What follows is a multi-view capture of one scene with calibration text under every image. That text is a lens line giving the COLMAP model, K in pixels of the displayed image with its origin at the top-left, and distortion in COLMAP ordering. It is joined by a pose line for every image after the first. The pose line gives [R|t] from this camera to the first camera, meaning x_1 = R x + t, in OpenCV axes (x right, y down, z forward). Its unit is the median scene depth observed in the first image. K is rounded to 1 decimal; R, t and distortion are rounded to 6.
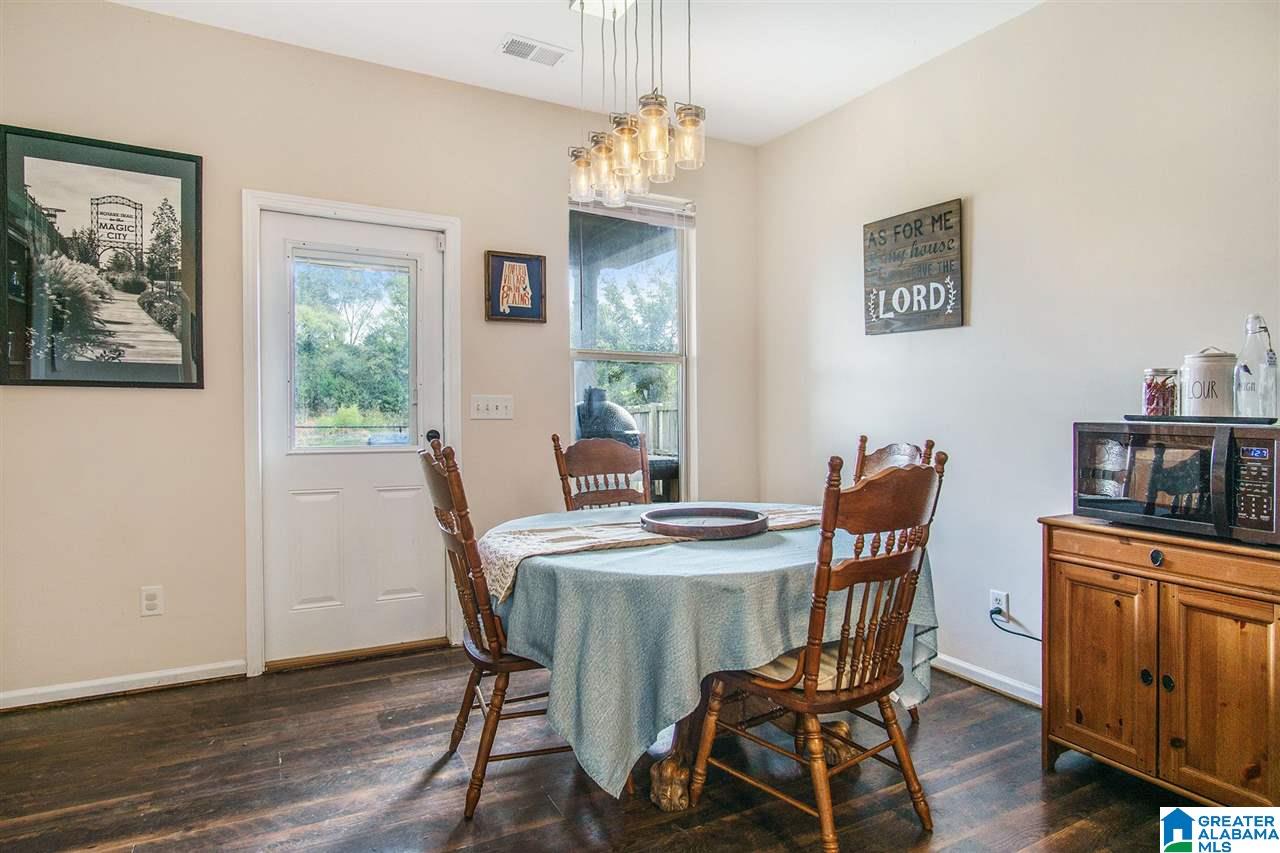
lens RADIAL K [[729.7, 0, 674.6], [0, 729.7, 422.5], [0, 0, 1]] dist [-0.002309, 0.003330]
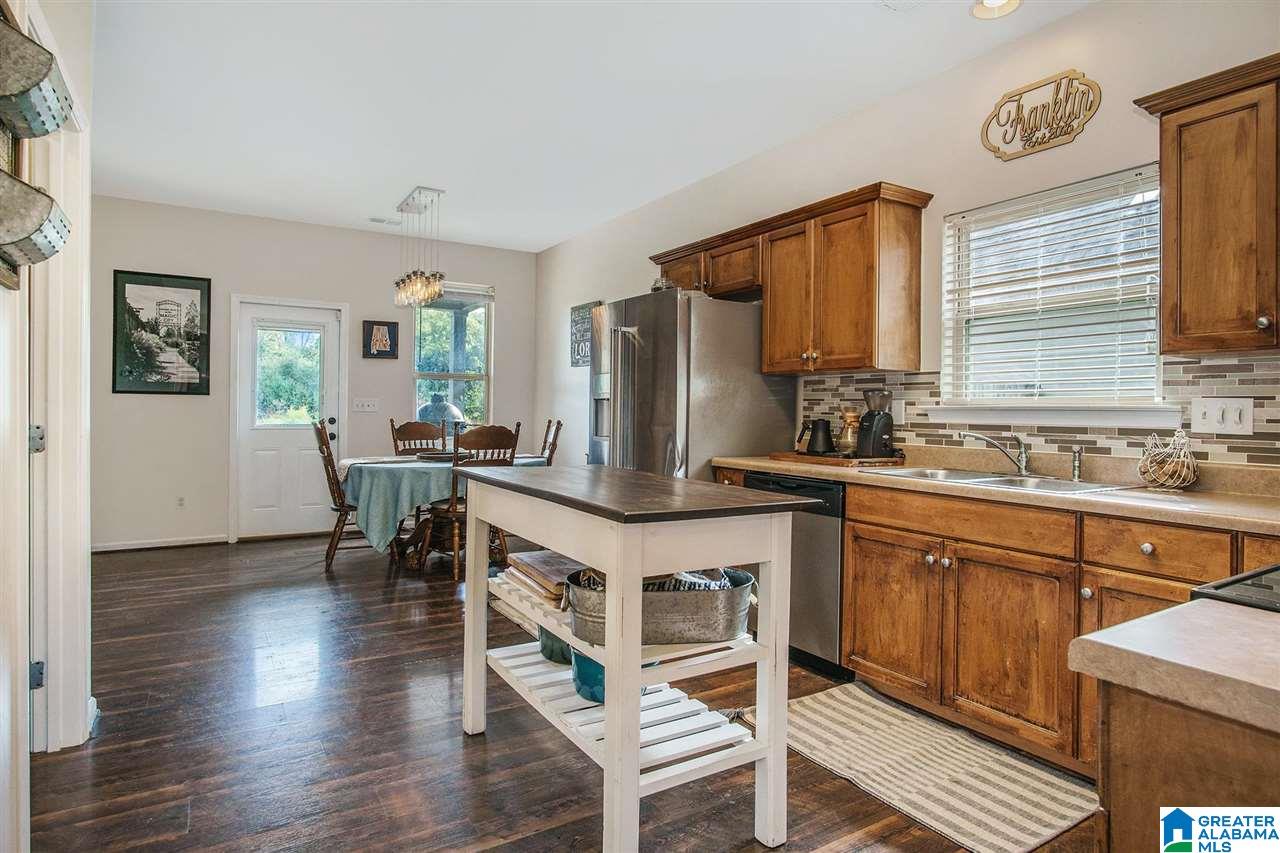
lens RADIAL K [[729.7, 0, 668.3], [0, 729.7, 406.2], [0, 0, 1]] dist [-0.002309, 0.003330]
pose [[0.998953, 0.002818, 0.045670, 0.521544], [-0.001600, 0.999643, -0.026675, 0.035476], [-0.045729, 0.026574, 0.998600, -1.059879]]
